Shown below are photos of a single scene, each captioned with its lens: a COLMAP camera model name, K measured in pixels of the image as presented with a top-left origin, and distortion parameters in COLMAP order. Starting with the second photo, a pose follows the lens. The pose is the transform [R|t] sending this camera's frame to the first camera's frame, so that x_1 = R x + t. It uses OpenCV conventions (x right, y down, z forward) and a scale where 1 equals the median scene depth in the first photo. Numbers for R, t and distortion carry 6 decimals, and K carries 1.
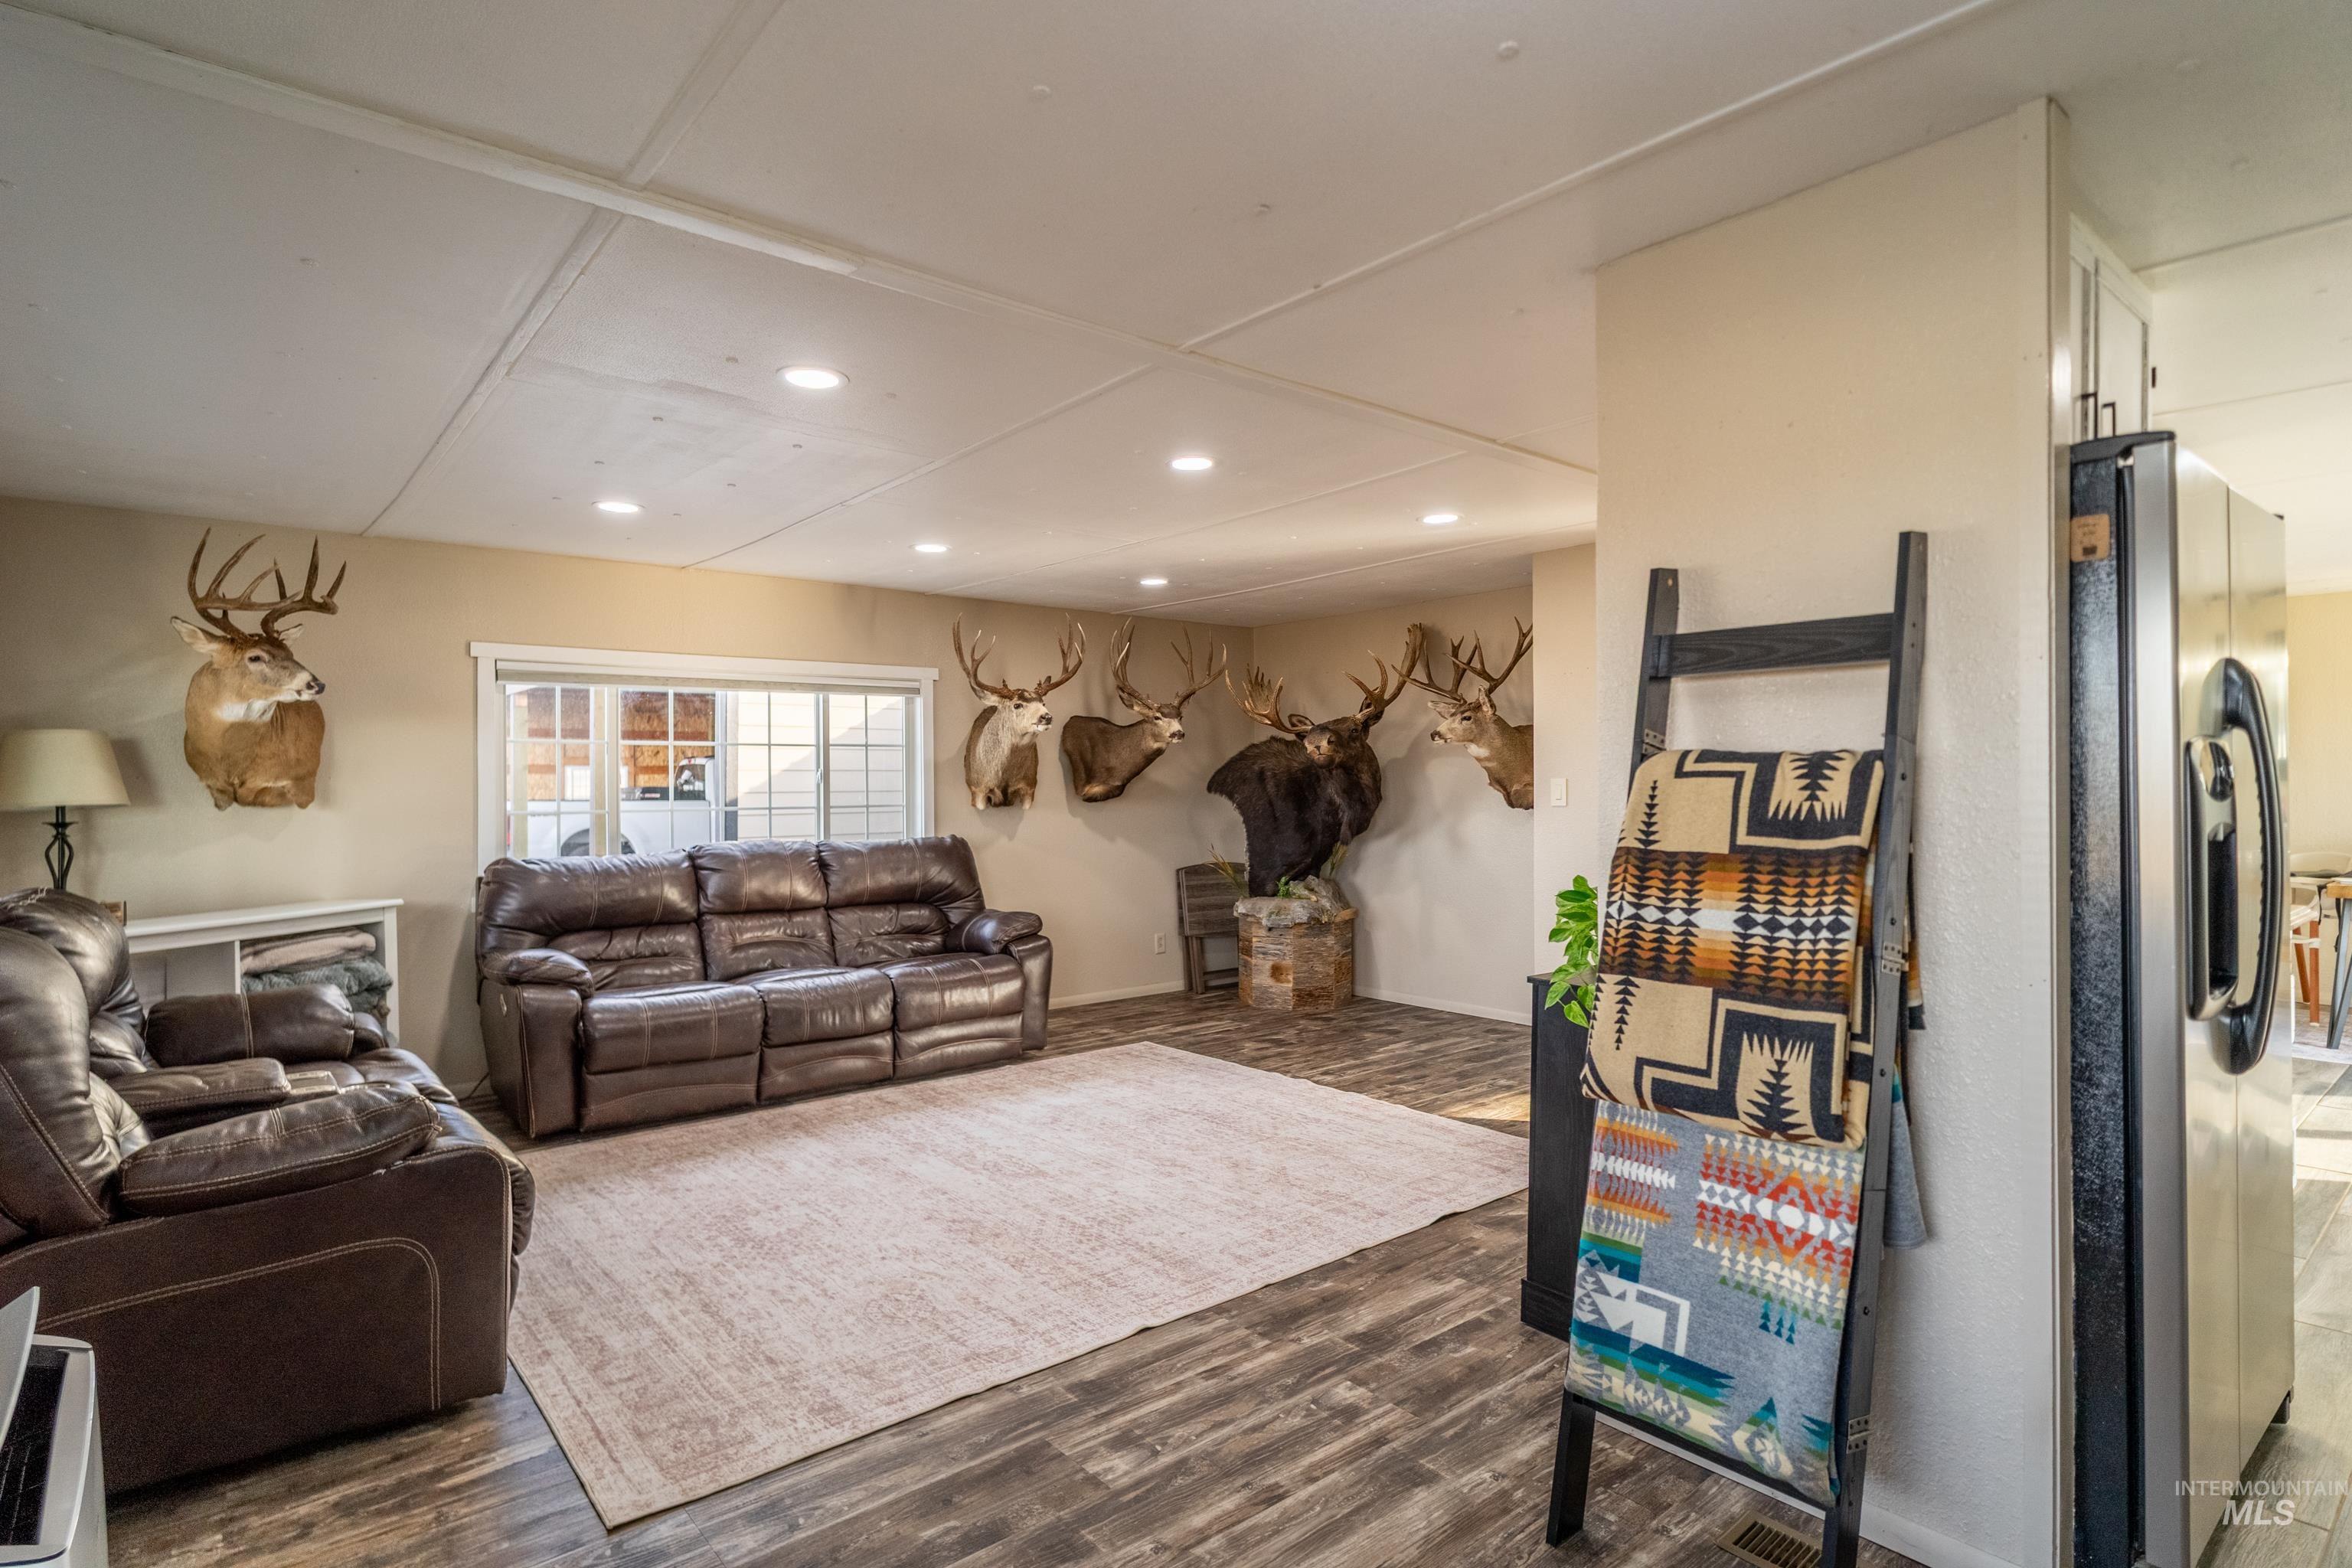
lens RADIAL K [[1207.9, 0, 1182.4], [0, 1207.9, 780.3], [0, 0, 1]] dist [0.004073, -0.002832]
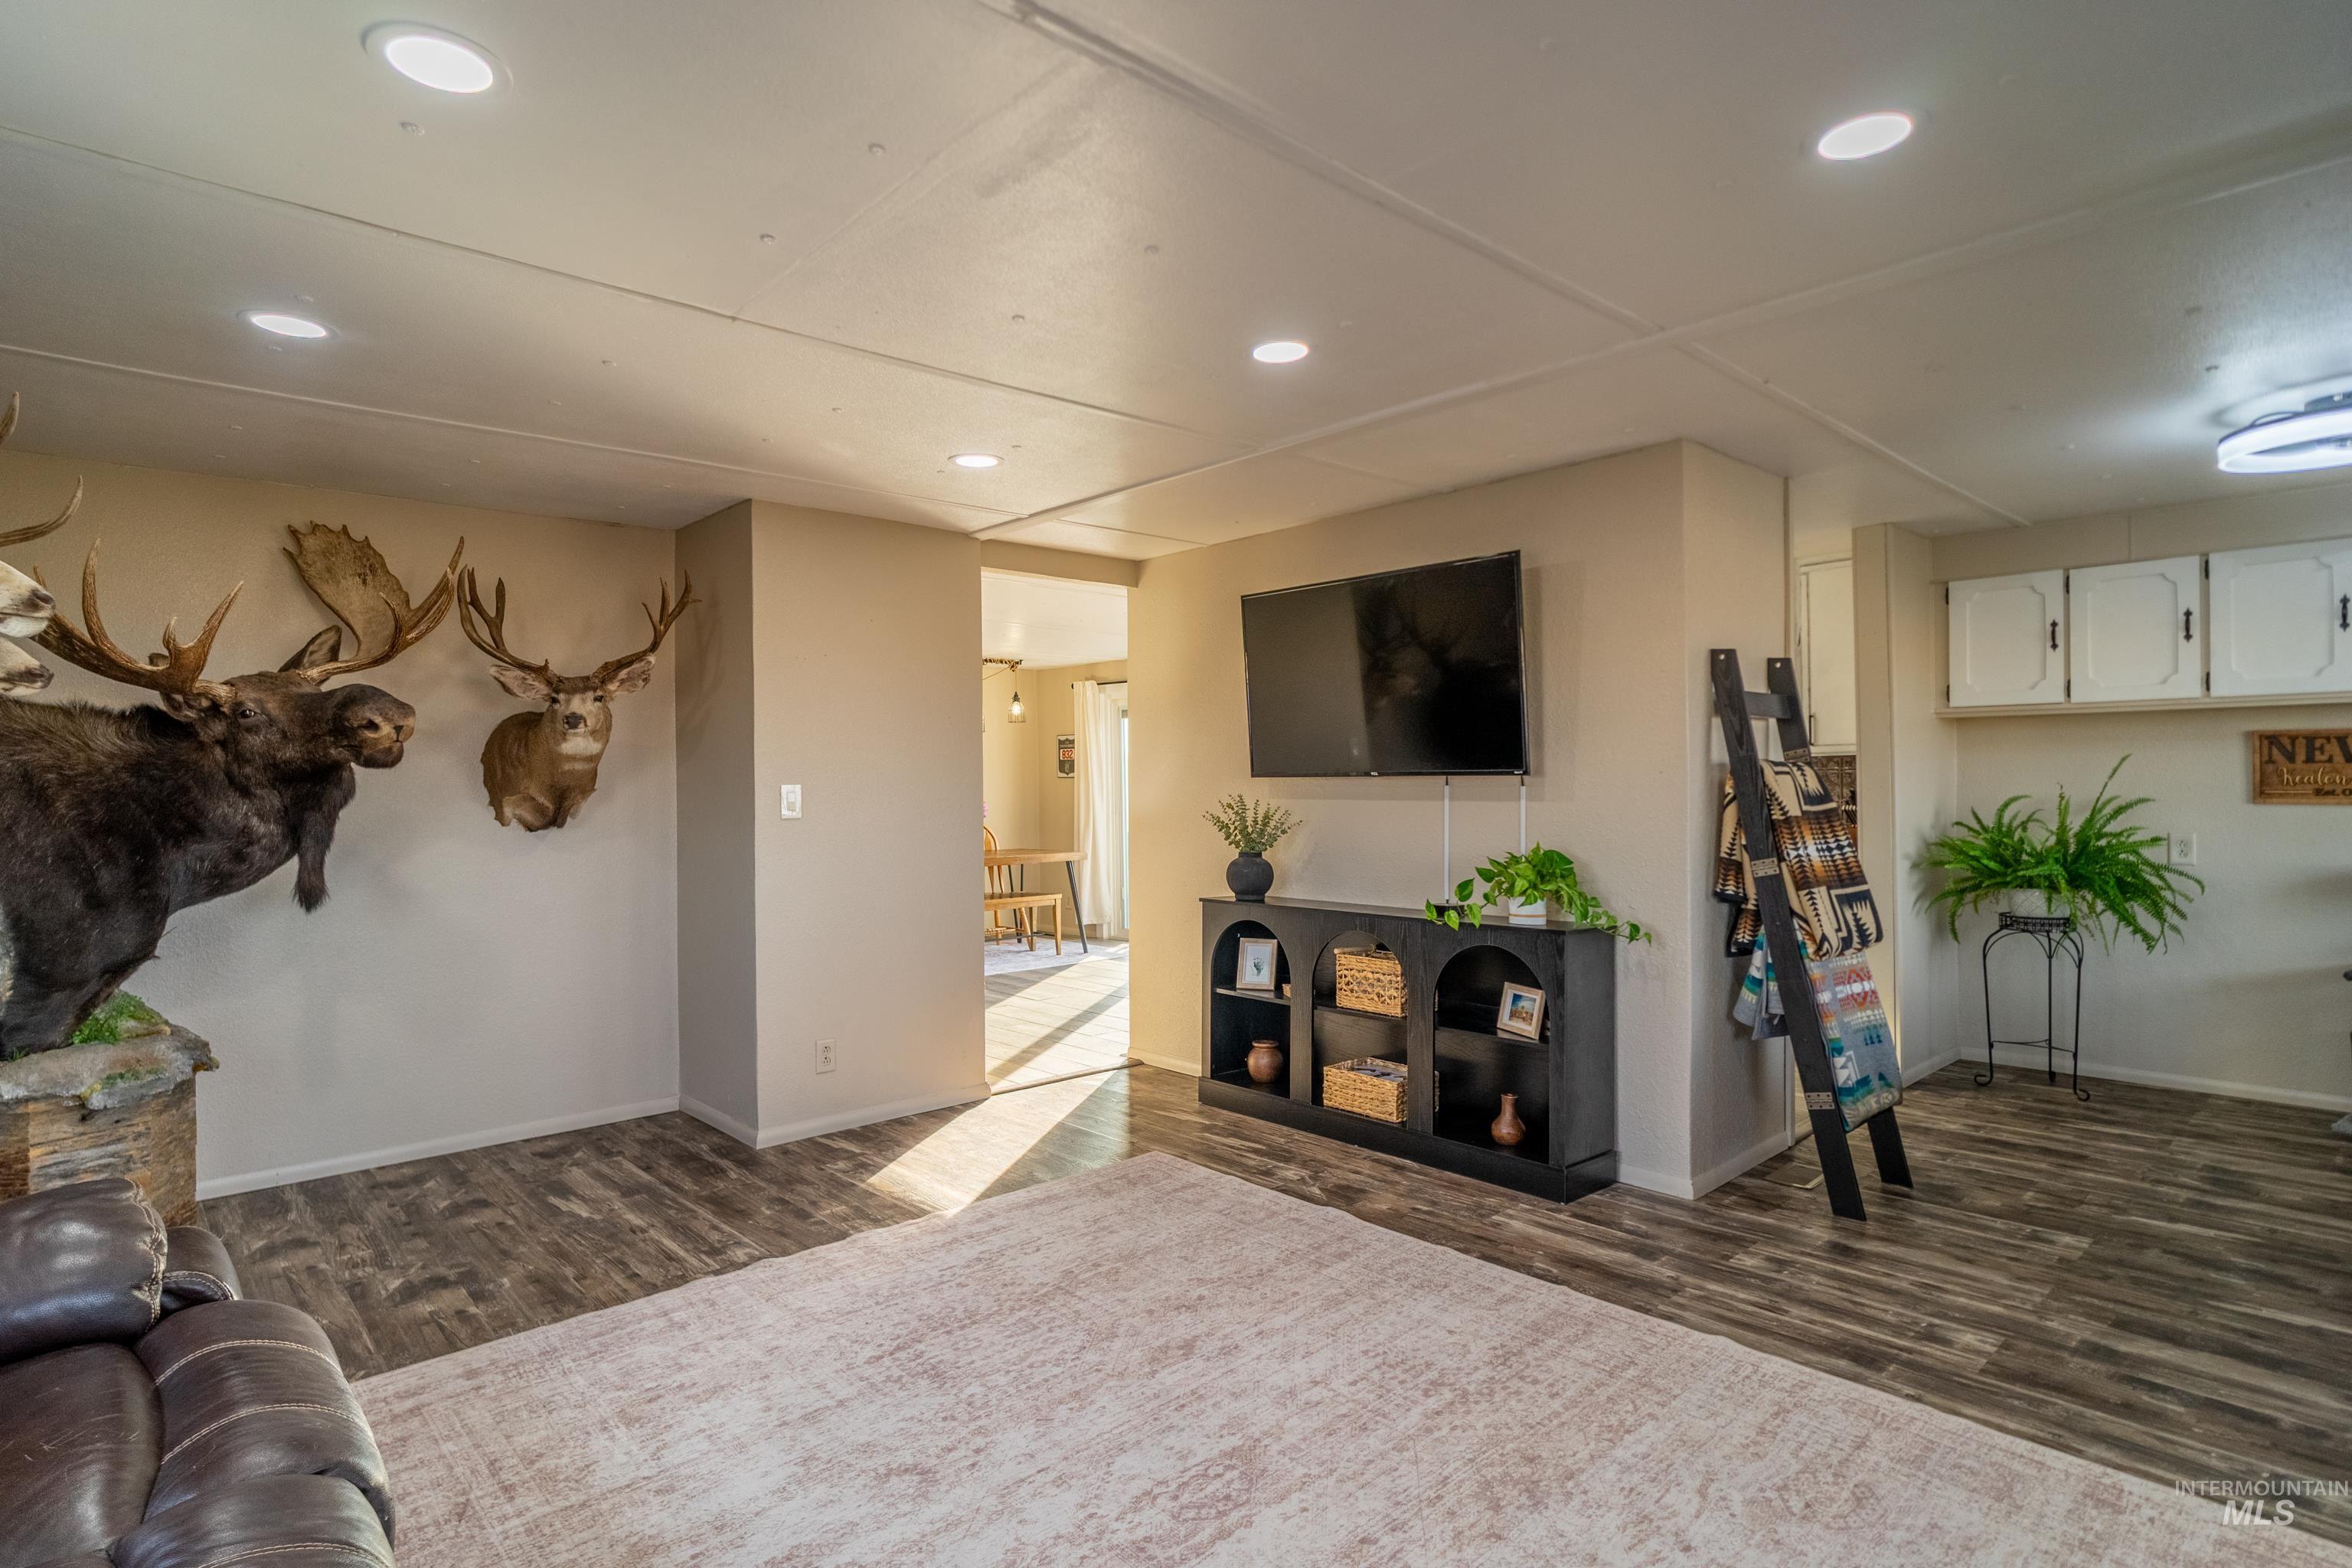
lens RADIAL K [[1207.9, 0, 1181.6], [0, 1207.9, 785.0], [0, 0, 1]] dist [0.004073, -0.002832]
pose [[-0.058844, 0.008189, 0.998234, -0.902352], [0.007987, 0.999938, -0.007732, 0.013944], [-0.998235, 0.007518, -0.058906, 1.376738]]
